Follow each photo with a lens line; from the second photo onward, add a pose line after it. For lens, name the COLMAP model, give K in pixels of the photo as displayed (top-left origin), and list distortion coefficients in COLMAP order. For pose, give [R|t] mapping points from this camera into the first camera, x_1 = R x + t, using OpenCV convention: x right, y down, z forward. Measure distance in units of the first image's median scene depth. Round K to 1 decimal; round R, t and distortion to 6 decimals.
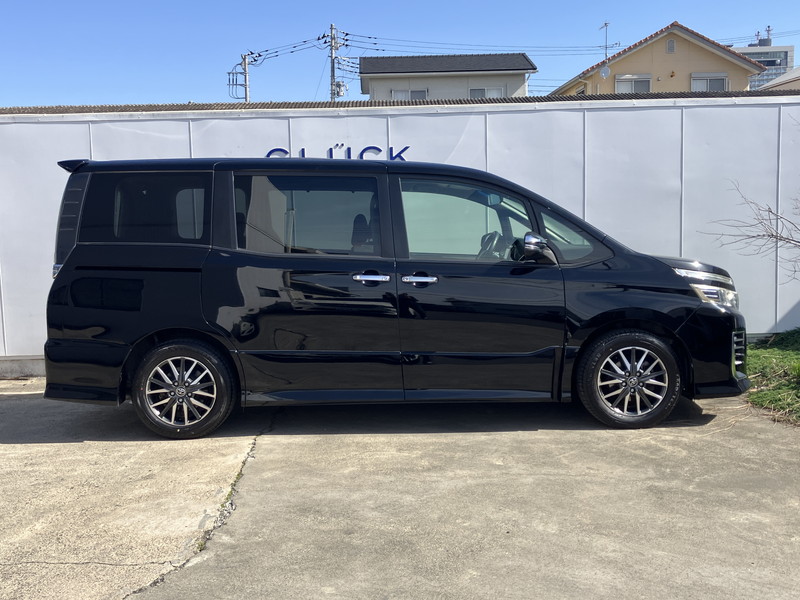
lens RADIAL K [[818.6, 0, 399.7], [0, 818.6, 293.7], [0, 0, 1]] dist [0.011065, 0.000000]
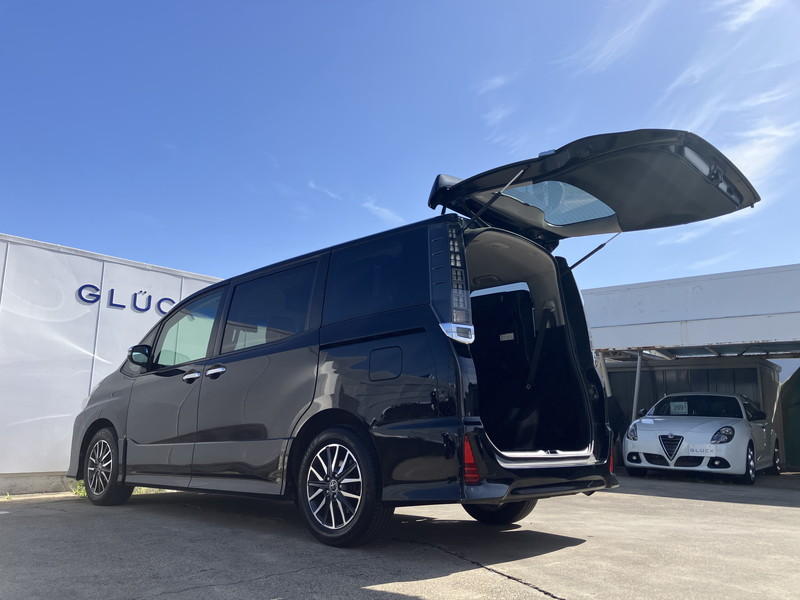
lens RADIAL K [[660.0, 0, 404.7], [0, 660.0, 300.4], [0, 0, 1]] dist [-0.034144, 0.031723]
pose [[0.677393, 0.179426, 0.713404, -0.502047], [0.033017, 0.961405, -0.273150, 0.102693], [-0.734880, 0.208584, 0.645325, 0.117396]]
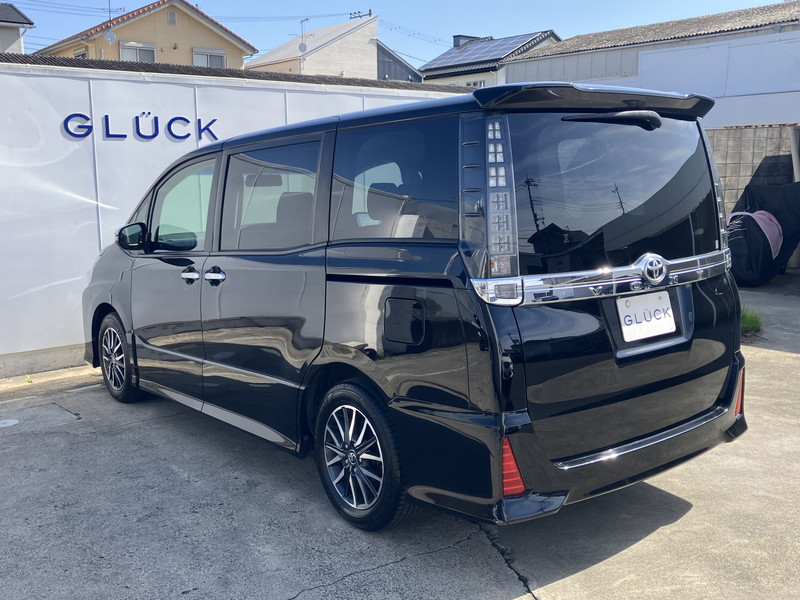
lens RADIAL K [[818.6, 0, 395.3], [0, 818.6, 299.4], [0, 0, 1]] dist [0.011065, 0.000000]
pose [[0.794598, -0.077160, 0.602213, -0.427742], [0.050650, 0.996858, 0.060895, -0.017773], [-0.605019, -0.017885, 0.796010, 0.105241]]
